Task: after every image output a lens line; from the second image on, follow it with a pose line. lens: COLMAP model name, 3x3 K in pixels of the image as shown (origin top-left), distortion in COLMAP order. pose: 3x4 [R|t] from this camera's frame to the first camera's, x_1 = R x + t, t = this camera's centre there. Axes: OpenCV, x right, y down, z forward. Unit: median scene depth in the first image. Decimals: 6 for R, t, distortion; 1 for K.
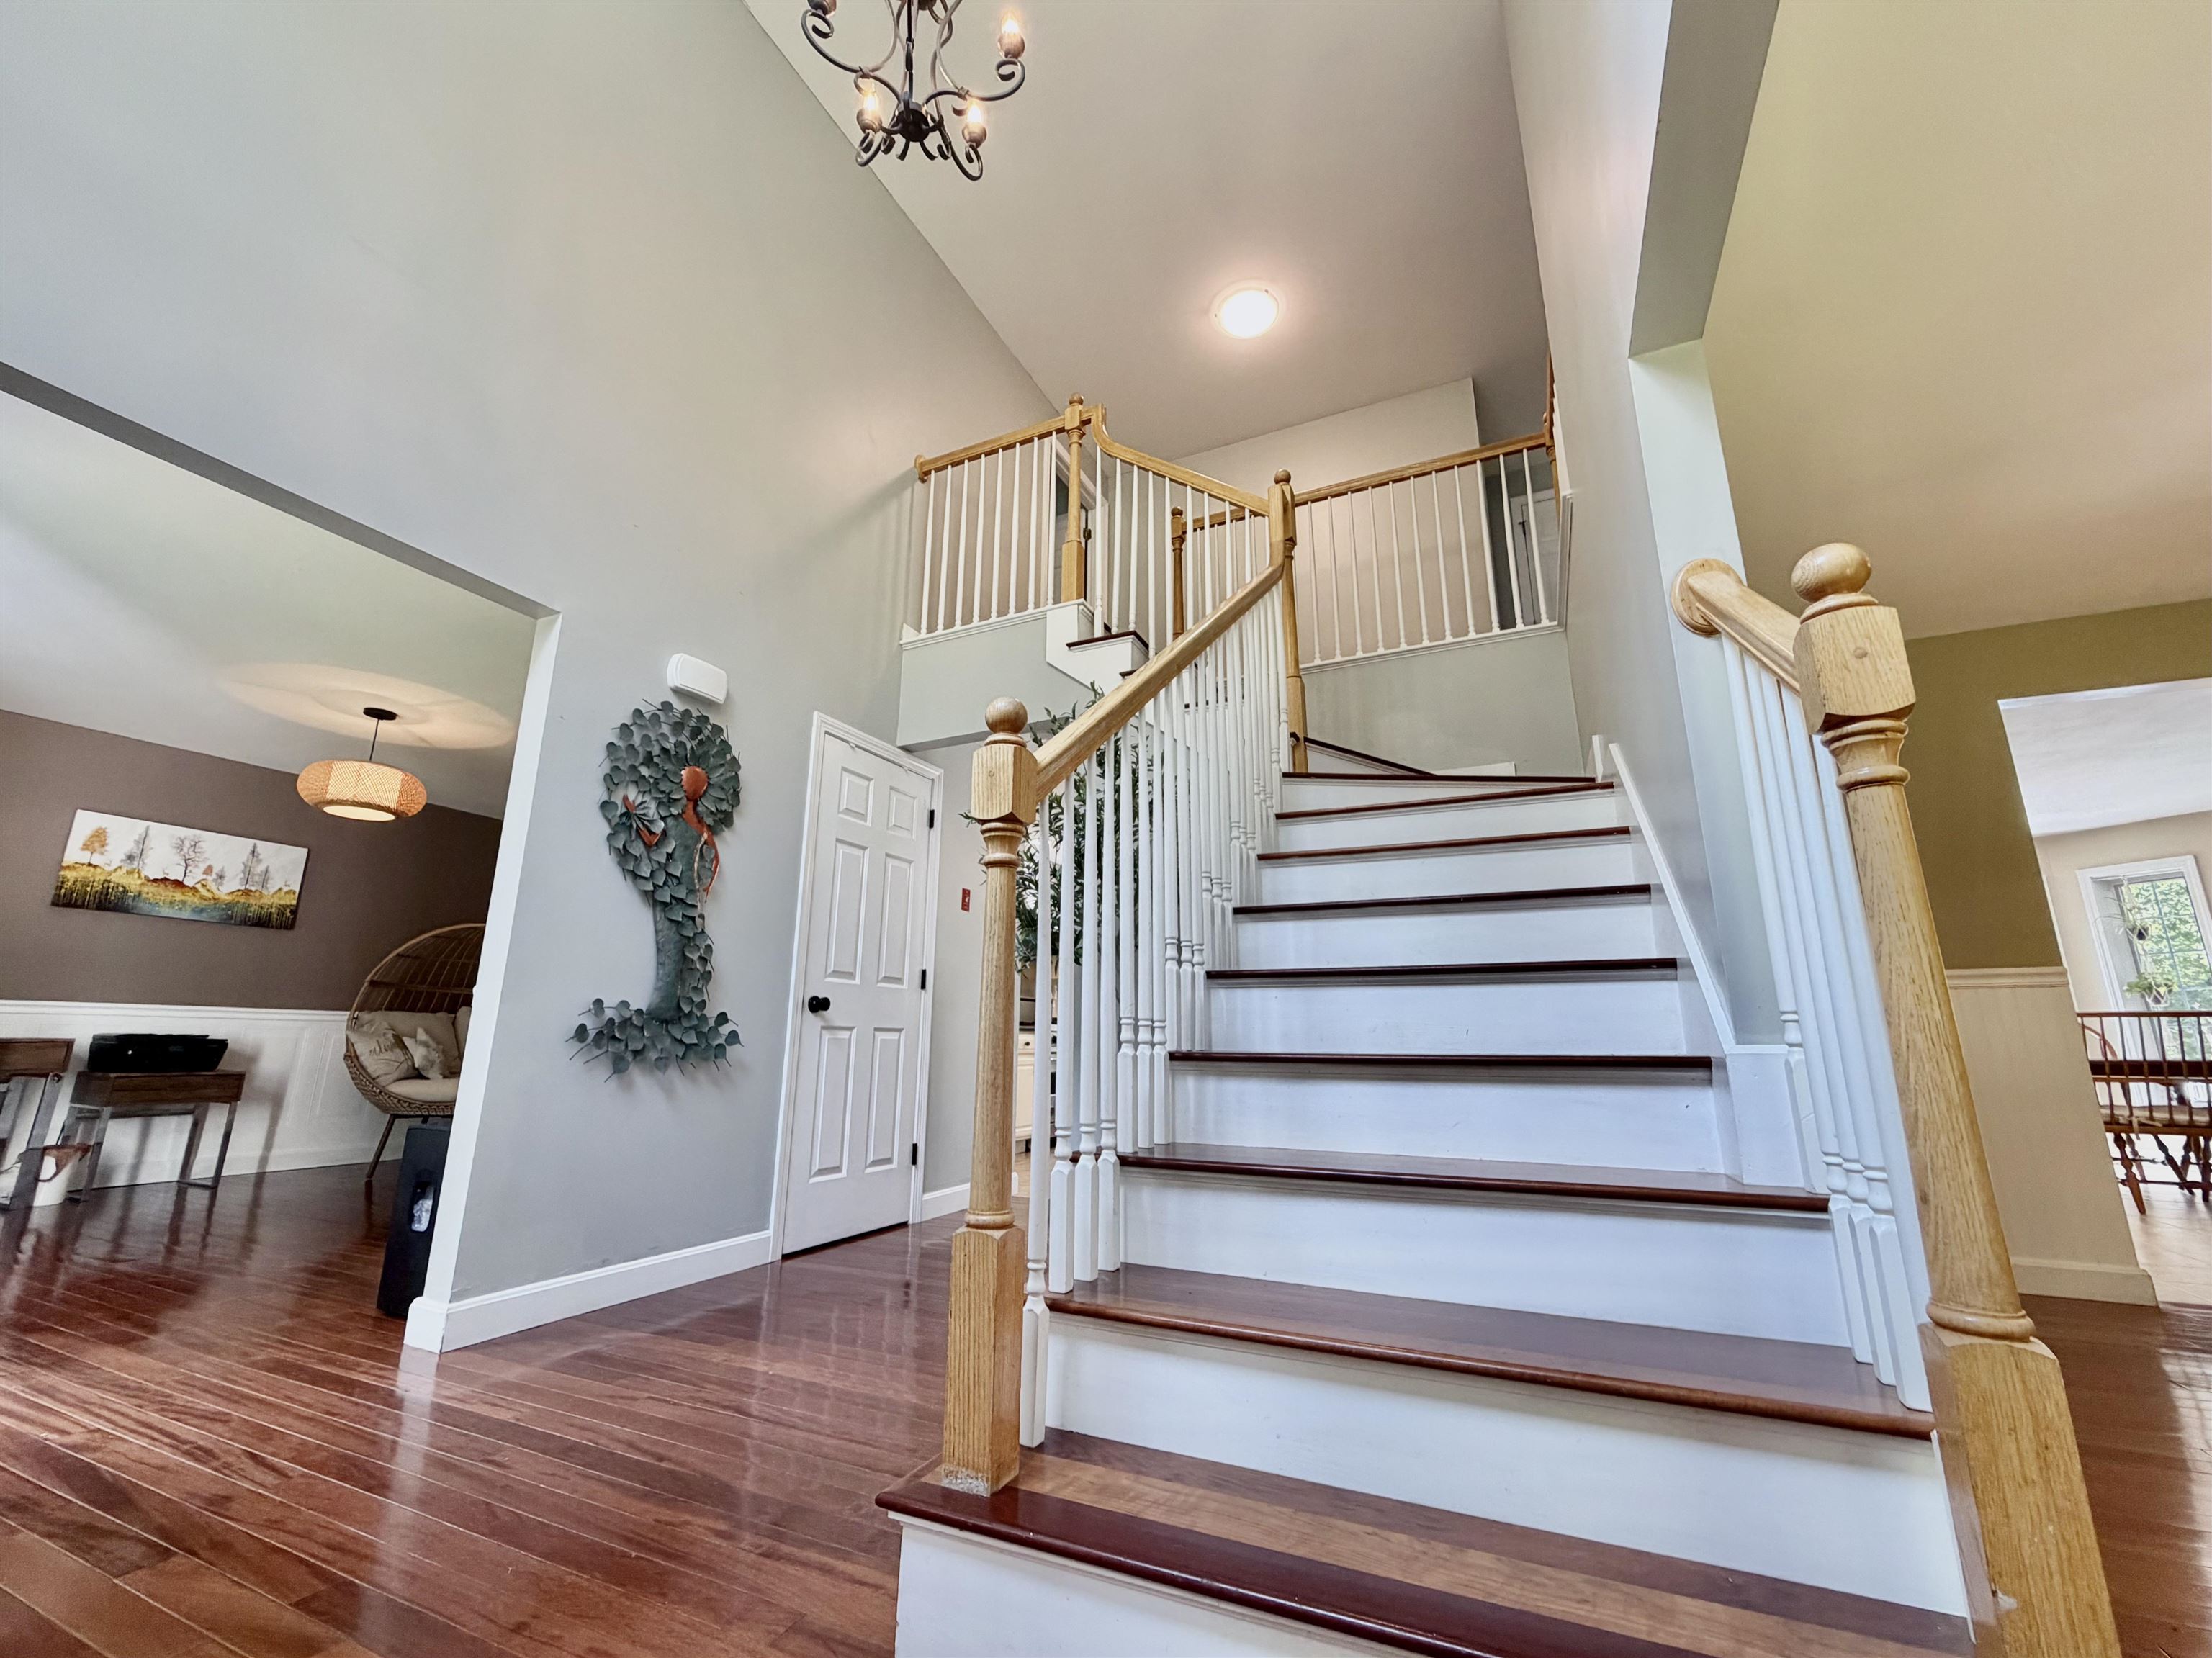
lens RADIAL K [[883.3, 0, 1099.2], [0, 883.3, 829.5], [0, 0, 1]] dist [0.000274, 0.000174]
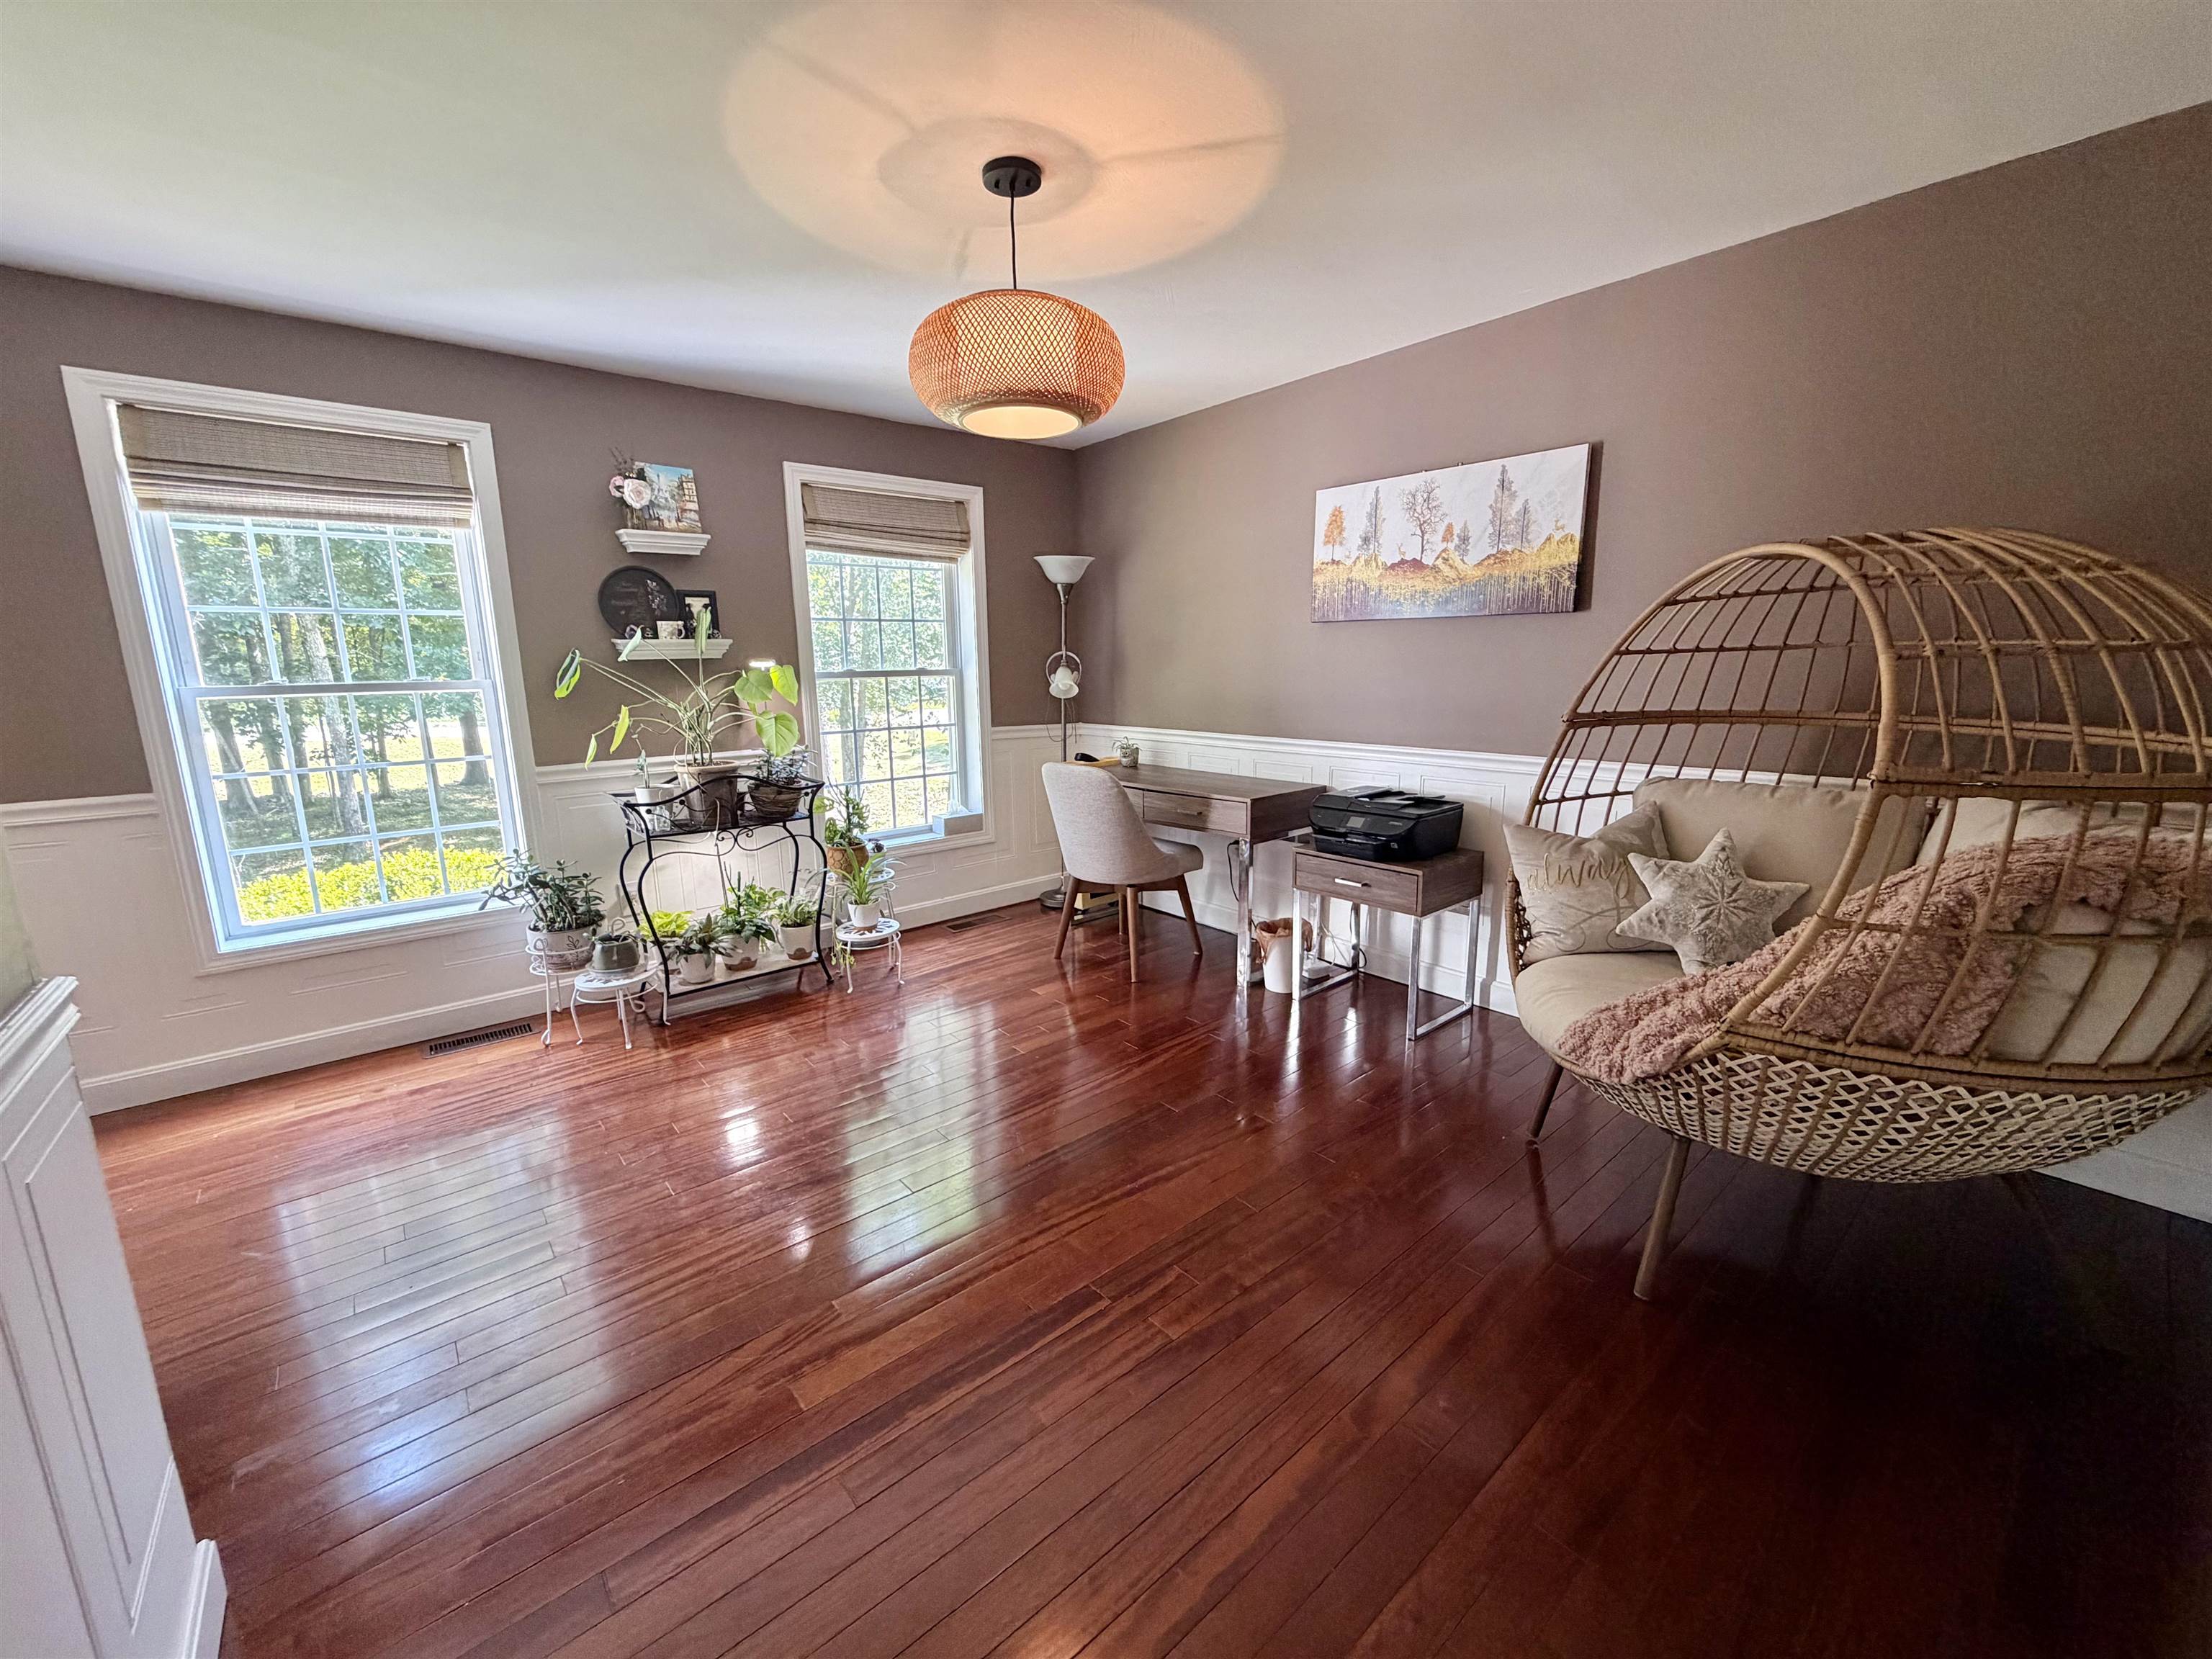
lens RADIAL K [[882.6, 0, 1101.0], [0, 882.6, 826.5], [0, 0, 1]] dist [-0.000417, 0.000189]
pose [[-0.418252, 0.170006, -0.892280, -0.338249], [0.226643, 0.970791, 0.078727, 0.143550], [0.879601, -0.169301, -0.444566, 1.048692]]
